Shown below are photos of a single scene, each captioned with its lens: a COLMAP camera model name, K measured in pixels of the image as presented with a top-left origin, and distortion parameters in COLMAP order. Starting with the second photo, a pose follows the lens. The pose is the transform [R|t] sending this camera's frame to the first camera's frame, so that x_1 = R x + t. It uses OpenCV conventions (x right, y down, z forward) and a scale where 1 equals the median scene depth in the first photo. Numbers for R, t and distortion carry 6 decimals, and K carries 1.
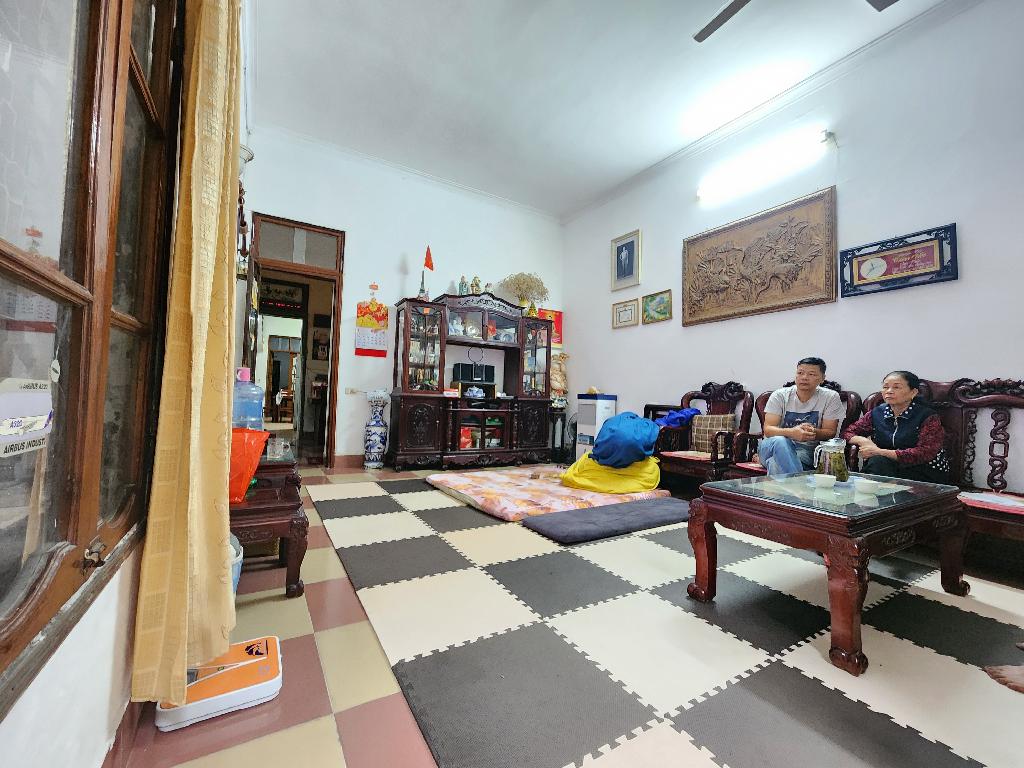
lens RADIAL K [[418.6, 0, 512.6], [0, 418.6, 383.1], [0, 0, 1]] dist [0.001146, -0.000330]
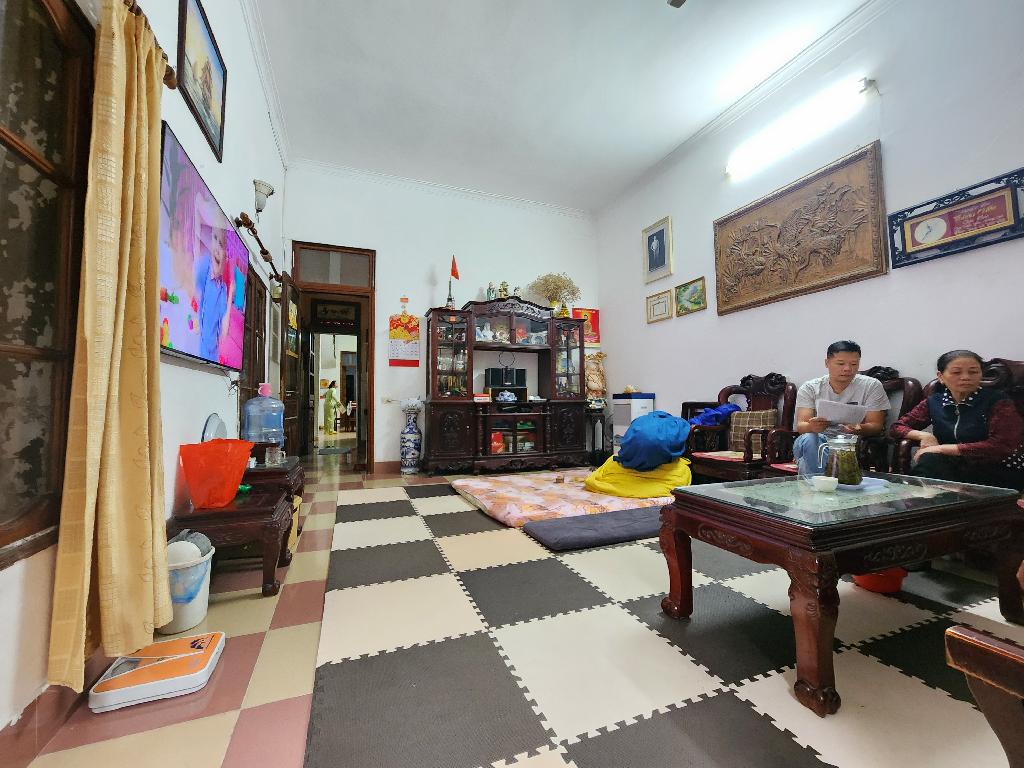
lens RADIAL K [[418.6, 0, 512.6], [0, 418.6, 383.1], [0, 0, 1]] dist [0.001146, -0.000330]
pose [[0.984412, -0.047216, -0.169421, 0.137171], [0.045730, 0.998874, -0.012664, 0.004370], [0.169828, 0.004719, 0.985462, 0.022412]]
